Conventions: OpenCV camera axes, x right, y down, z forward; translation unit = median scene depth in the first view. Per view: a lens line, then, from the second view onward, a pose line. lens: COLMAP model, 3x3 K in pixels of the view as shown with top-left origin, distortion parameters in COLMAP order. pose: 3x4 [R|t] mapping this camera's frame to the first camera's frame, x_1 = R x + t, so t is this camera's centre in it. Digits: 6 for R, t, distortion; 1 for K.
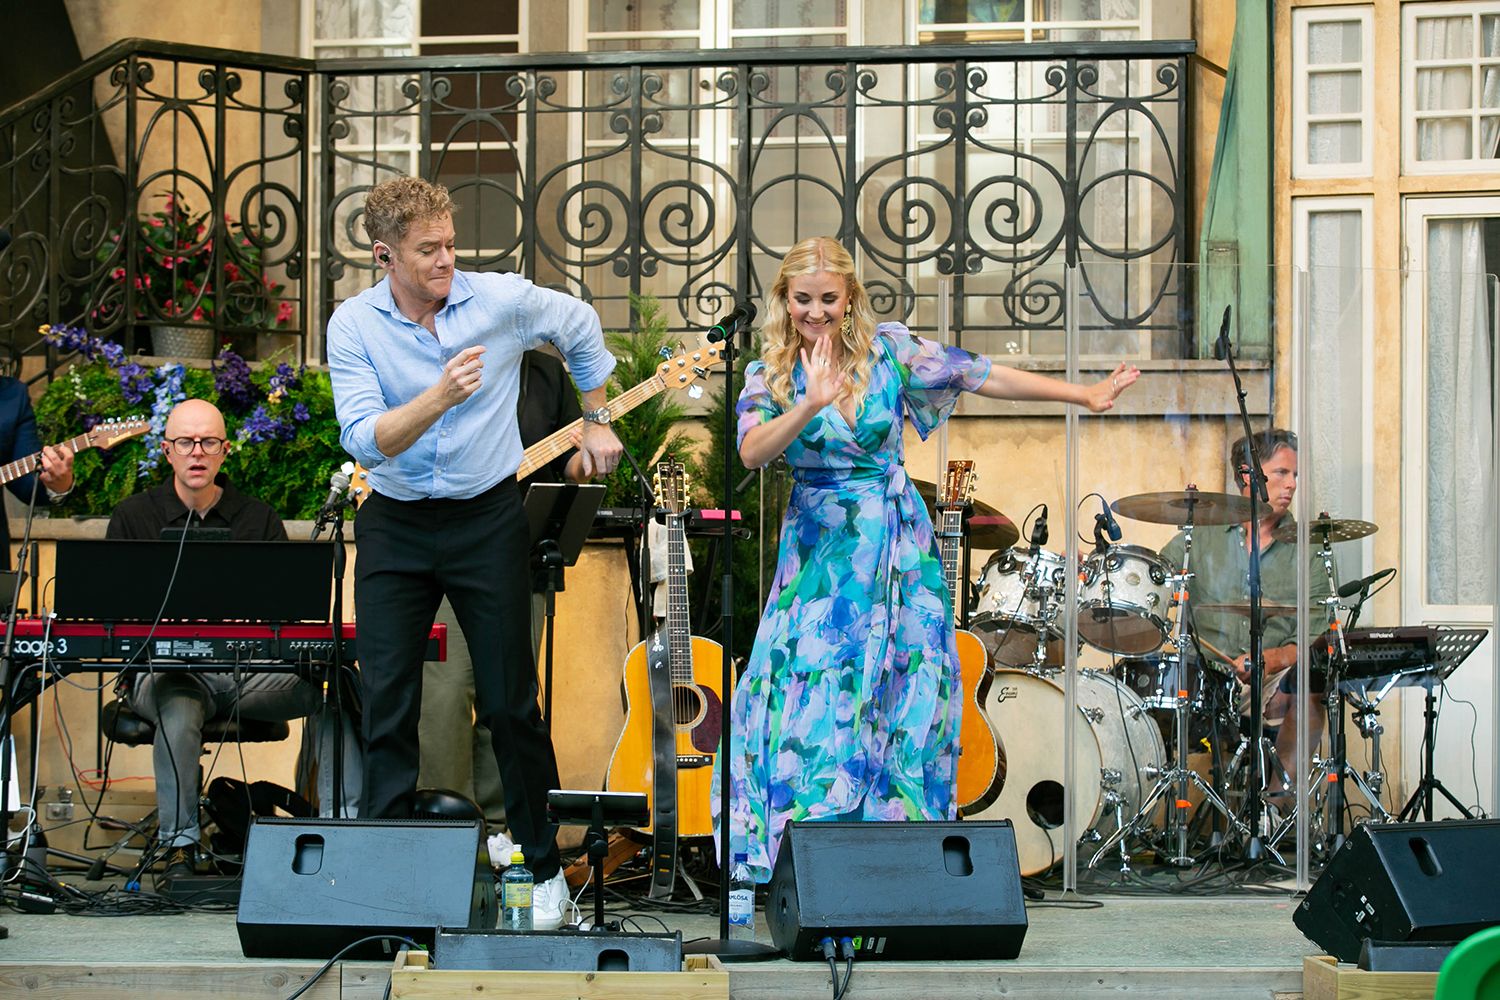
lens RADIAL K [[4131.3, 0, 750.0], [0, 4131.3, 500.0], [0, 0, 1]] dist [-0.060276, -0.150496]
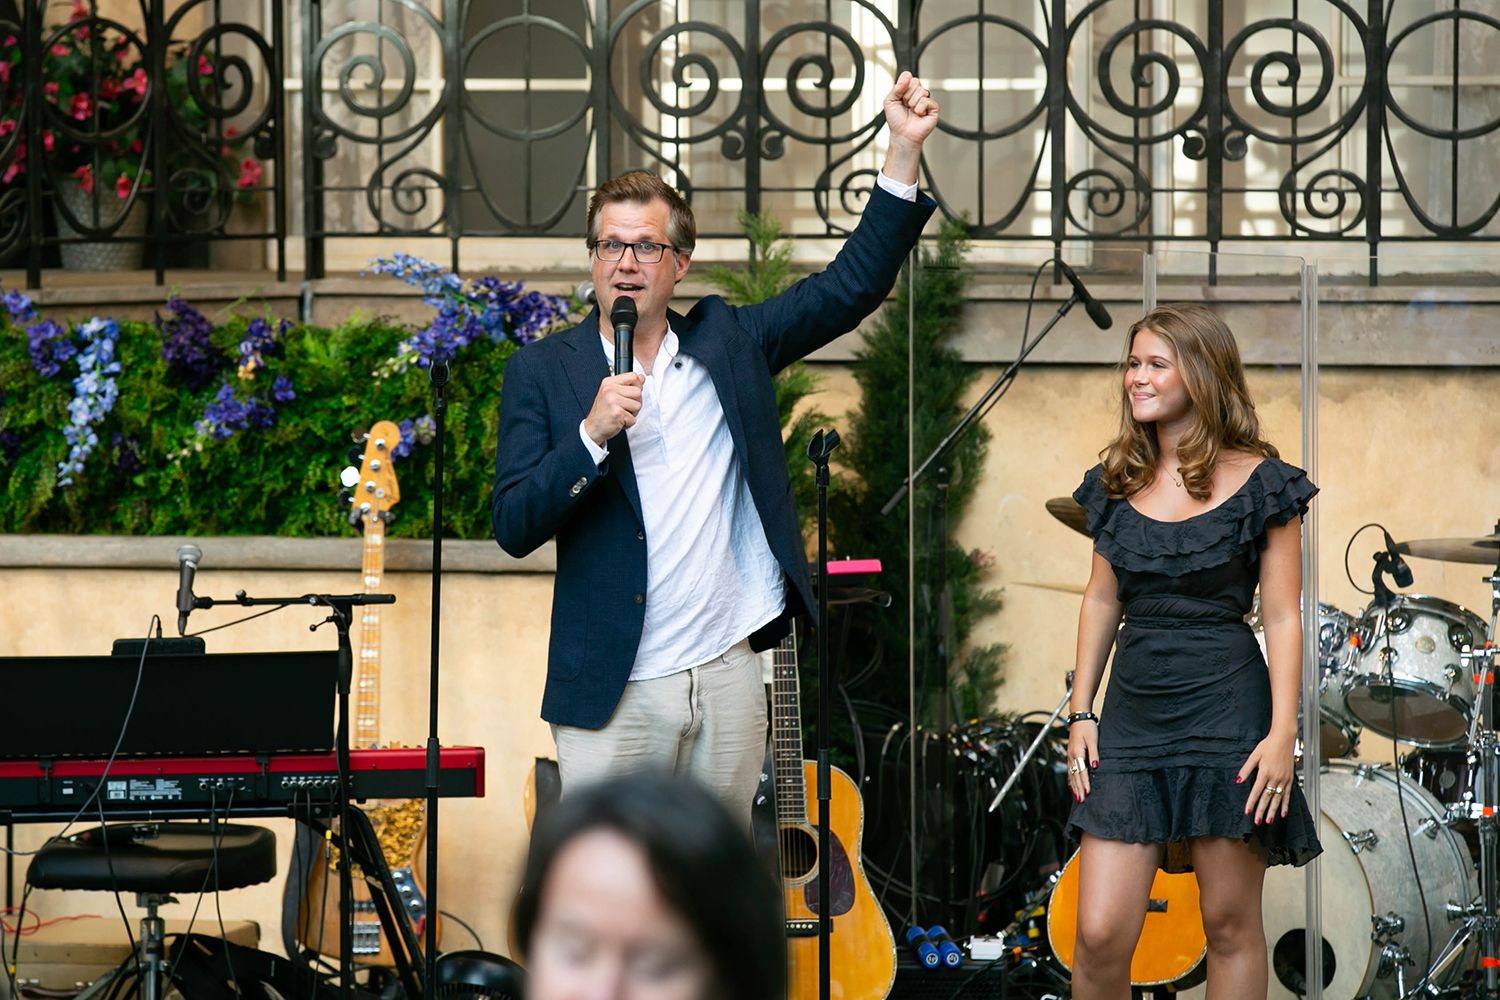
lens RADIAL K [[8785.0, 0, 649.2], [0, 8785.0, 437.1], [0, 0, 1]] dist [1.461416, -15.977987]
pose [[0.998194, -0.008180, -0.059520, 0.045873], [0.012252, 0.997585, 0.068374, -0.116413], [0.058817, -0.068979, 0.995883, -0.521457]]
